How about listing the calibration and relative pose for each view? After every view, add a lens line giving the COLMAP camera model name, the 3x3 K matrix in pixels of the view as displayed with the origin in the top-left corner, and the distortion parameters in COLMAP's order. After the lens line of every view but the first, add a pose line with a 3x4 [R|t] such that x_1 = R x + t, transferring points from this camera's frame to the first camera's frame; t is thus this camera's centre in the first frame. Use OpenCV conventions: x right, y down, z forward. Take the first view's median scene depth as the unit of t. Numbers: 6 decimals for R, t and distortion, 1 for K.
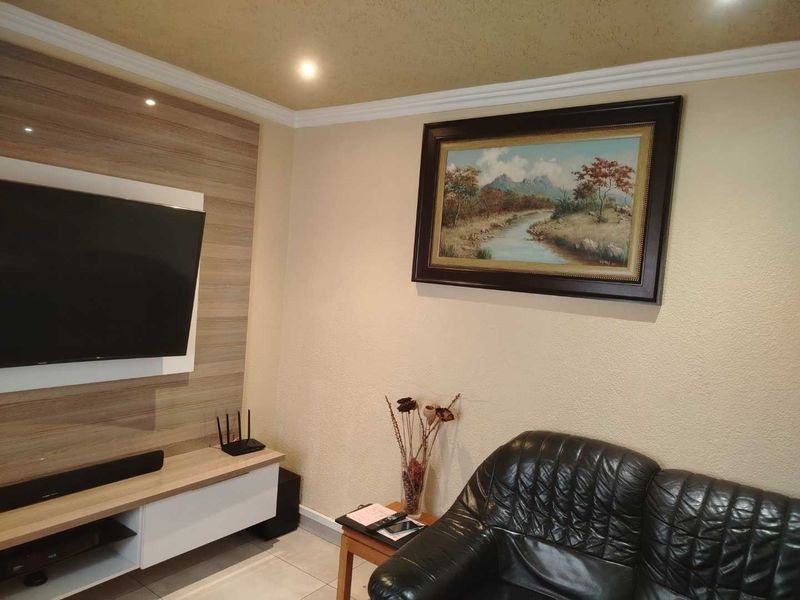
lens RADIAL K [[562.5, 0, 400.6], [0, 562.5, 294.2], [0, 0, 1]] dist [0.070292, -0.099248]
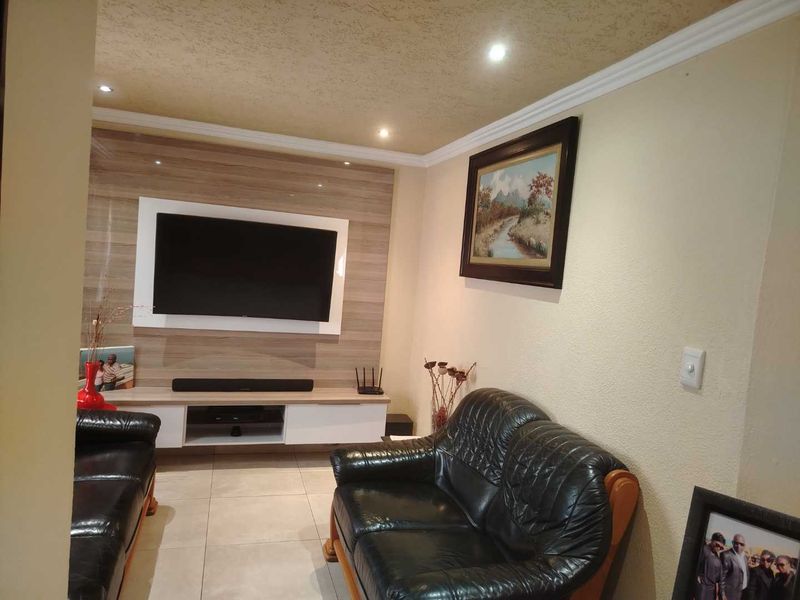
lens RADIAL K [[562.5, 0, 400.6], [0, 562.5, 294.2], [0, 0, 1]] dist [0.070292, -0.099248]
pose [[0.796296, 0.020077, -0.604574, 0.767629], [-0.044710, 0.998669, -0.025724, 0.064779], [0.603253, 0.047514, 0.796134, -0.140751]]
